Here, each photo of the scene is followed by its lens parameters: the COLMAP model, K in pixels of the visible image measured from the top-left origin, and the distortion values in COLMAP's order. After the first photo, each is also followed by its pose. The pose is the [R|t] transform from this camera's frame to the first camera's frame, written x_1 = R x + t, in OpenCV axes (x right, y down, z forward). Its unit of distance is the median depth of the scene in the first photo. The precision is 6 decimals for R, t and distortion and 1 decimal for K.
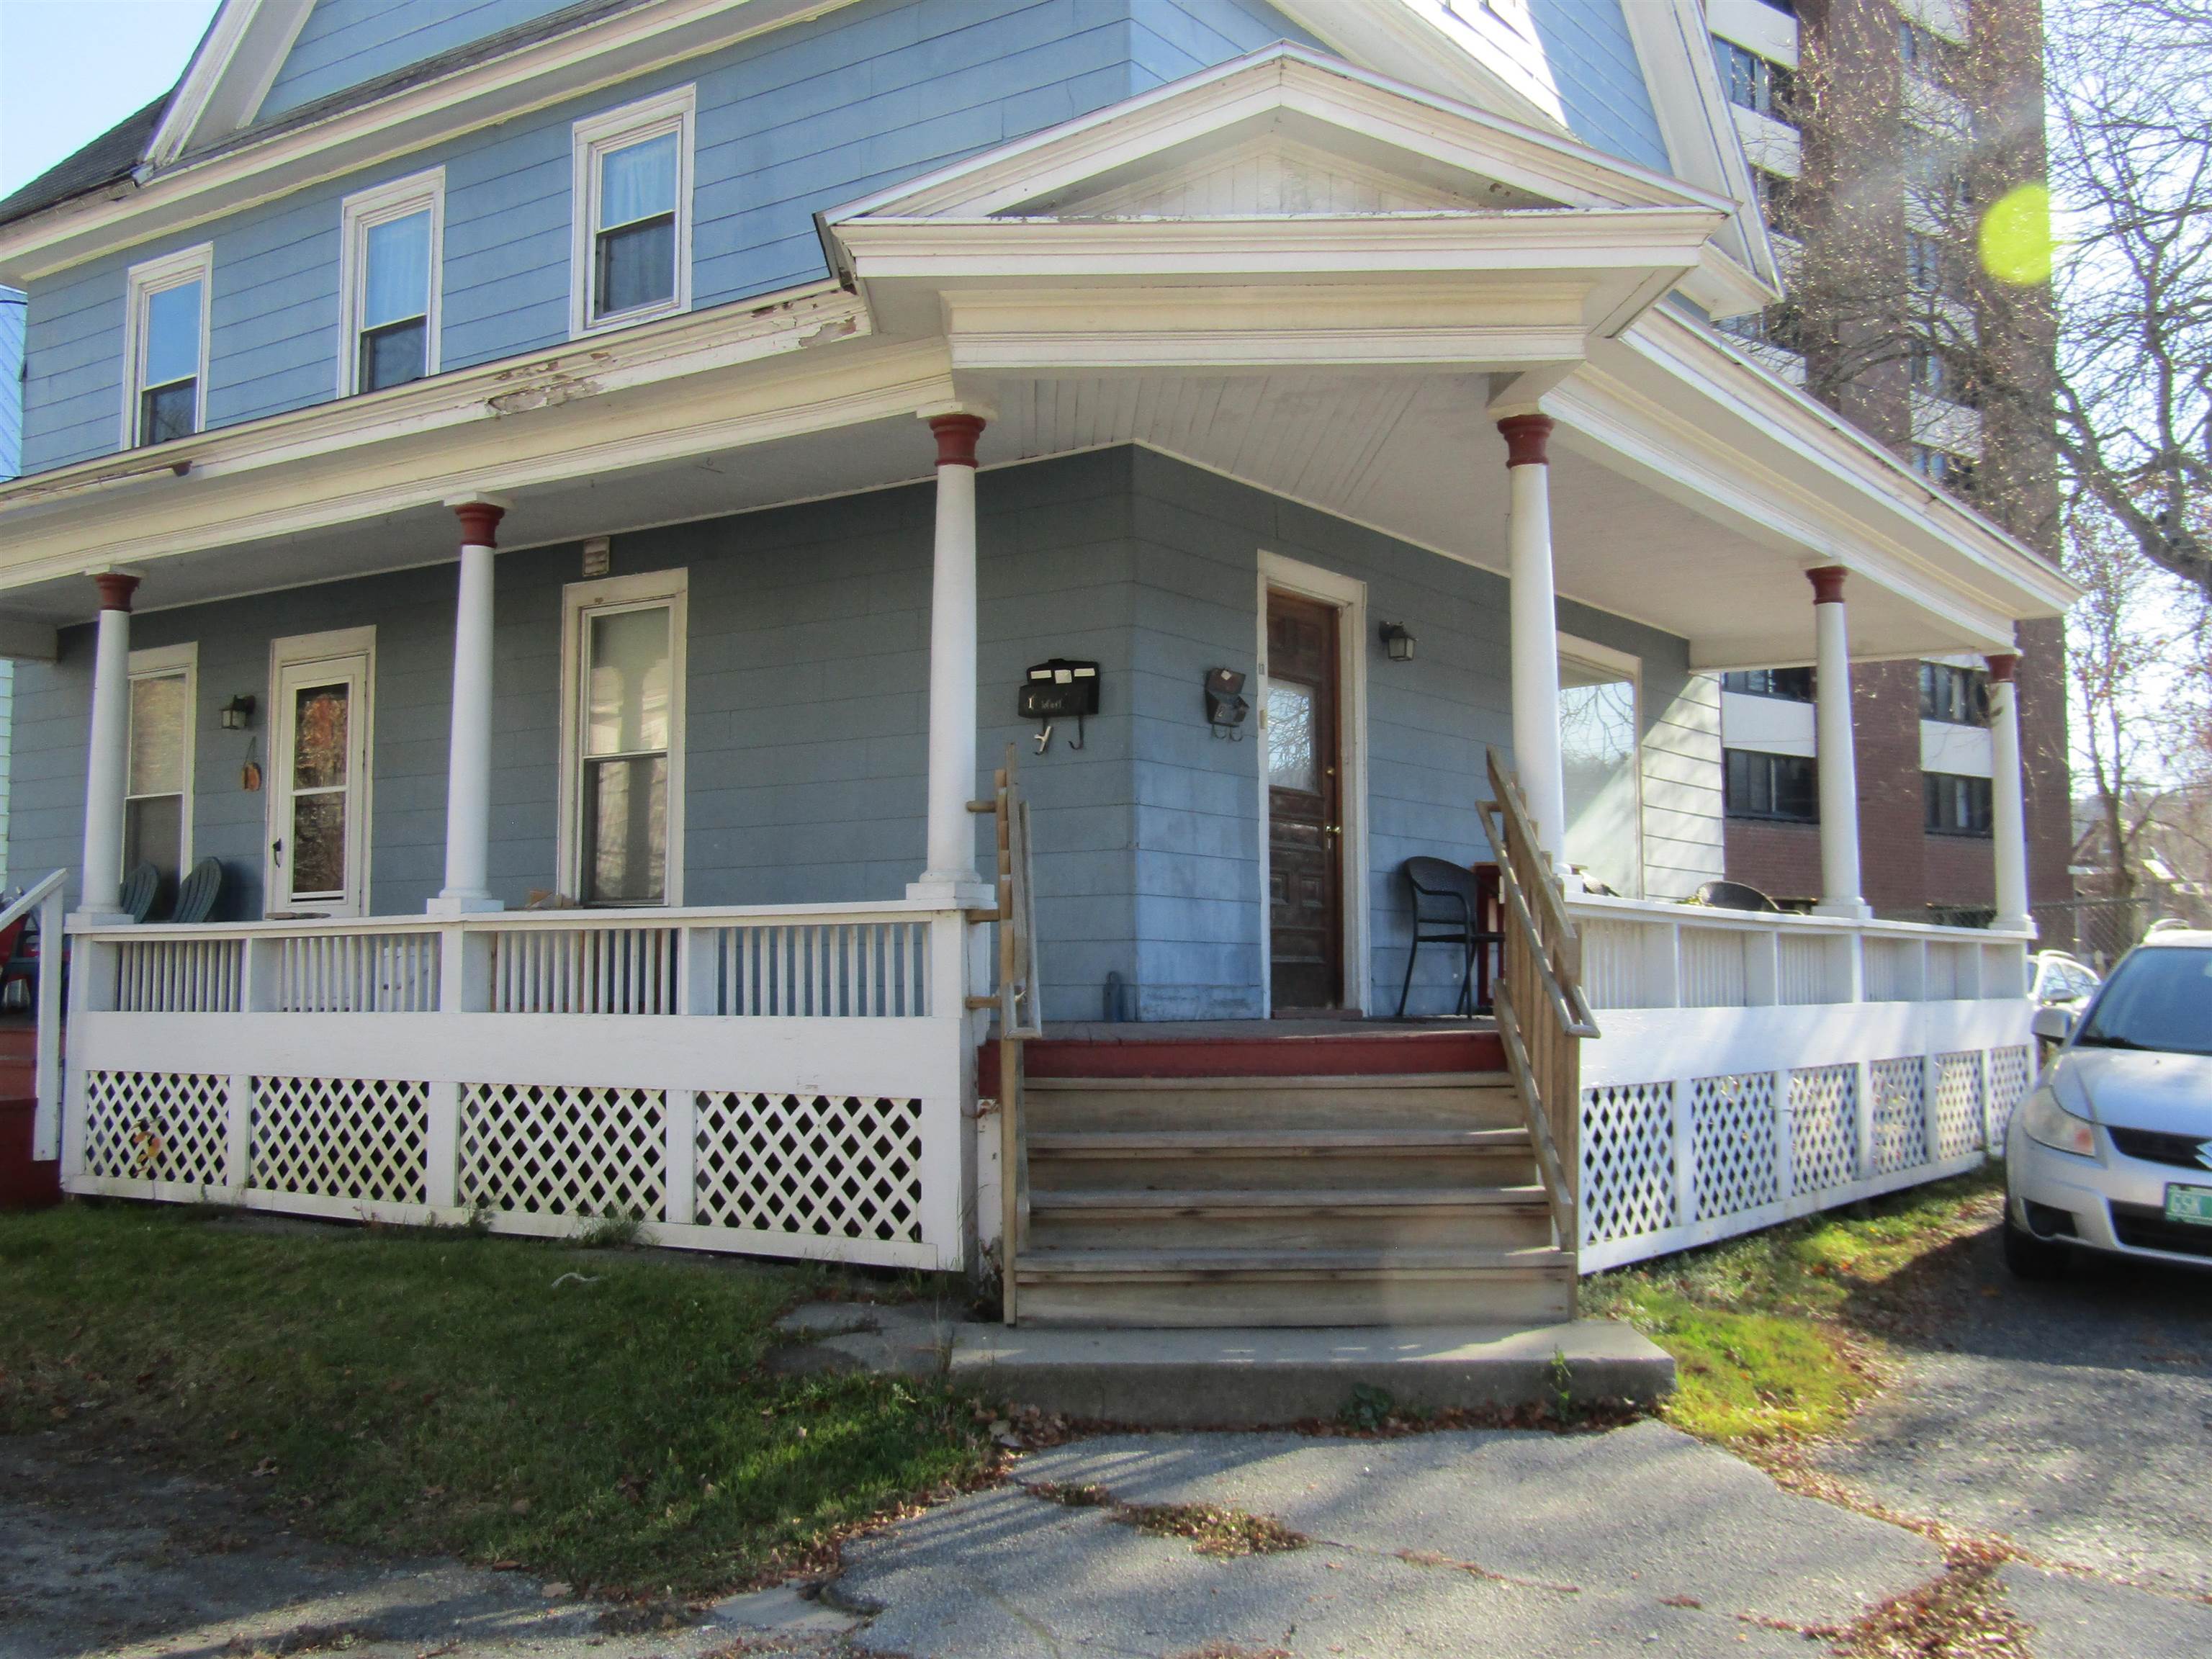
lens RADIAL K [[2216.0, 0, 1106.0], [0, 2216.0, 829.5], [0, 0, 1]] dist [-0.006595, 0.009257]
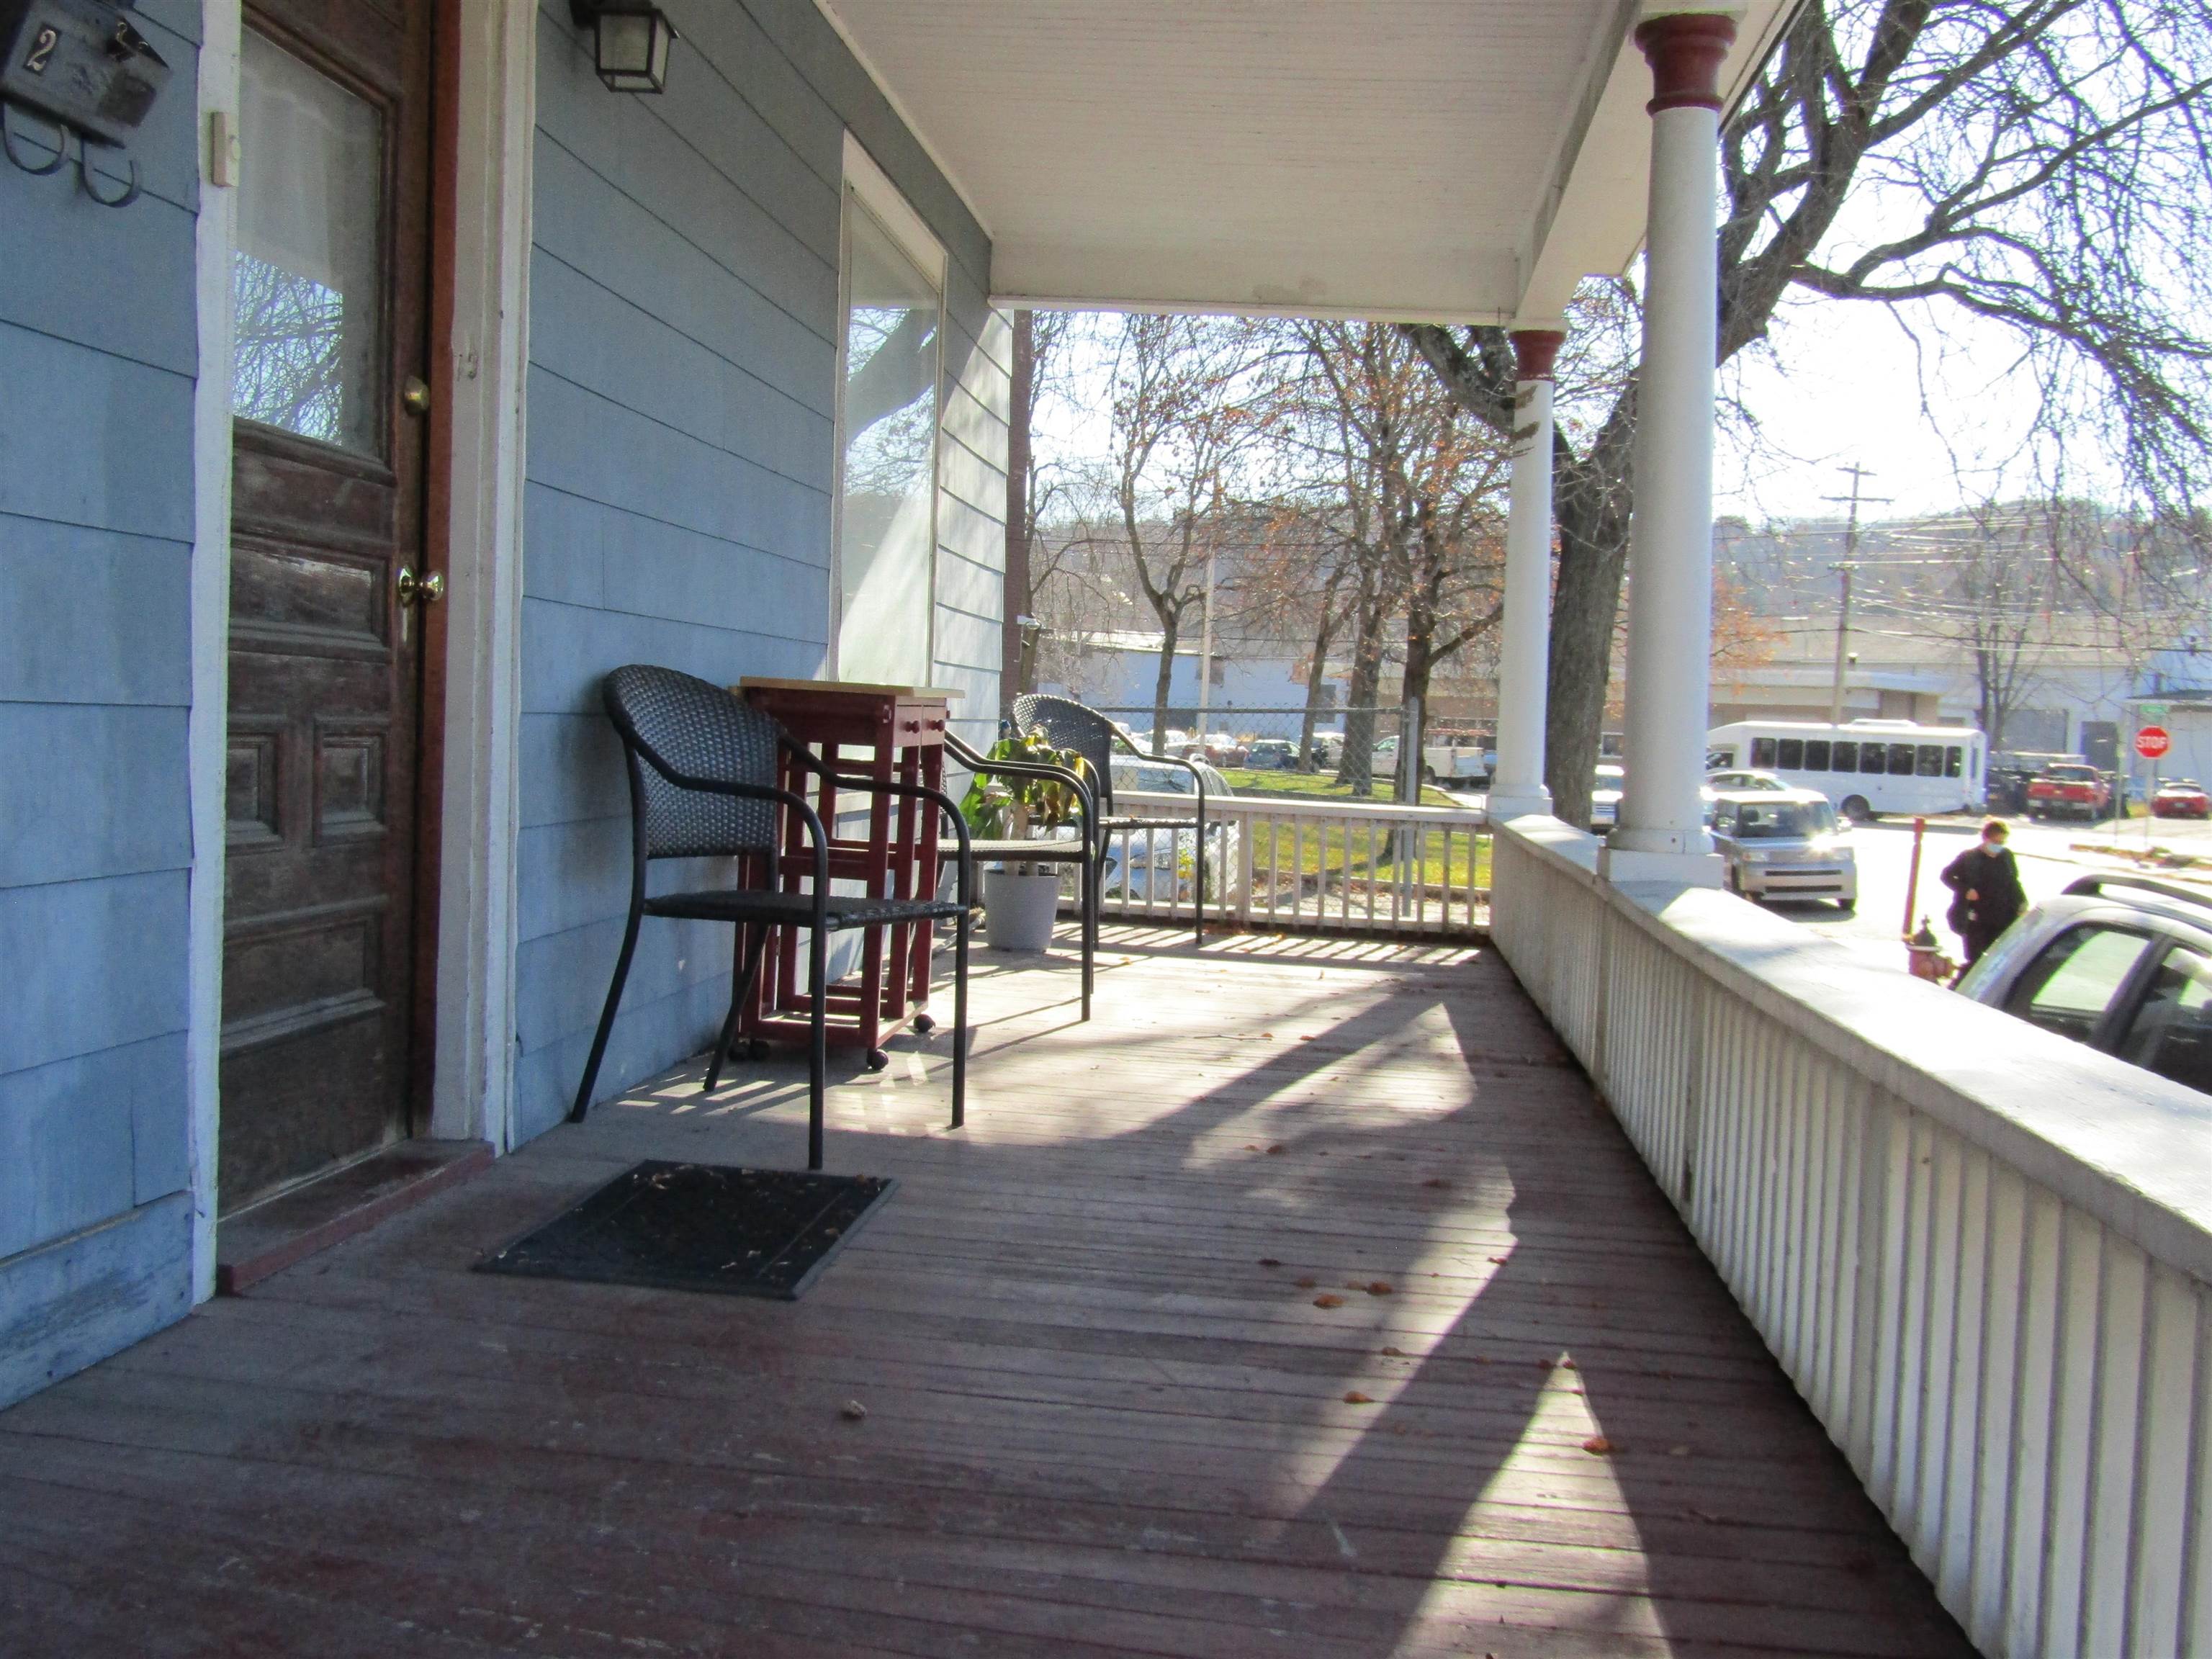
lens RADIAL K [[2216.0, 0, 1106.0], [0, 2216.0, 829.5], [0, 0, 1]] dist [-0.006595, 0.009257]
pose [[0.873335, 0.013066, 0.486945, 0.034404], [-0.076728, 0.990851, 0.111025, -0.007565], [-0.481039, -0.134325, 0.866348, 0.672830]]
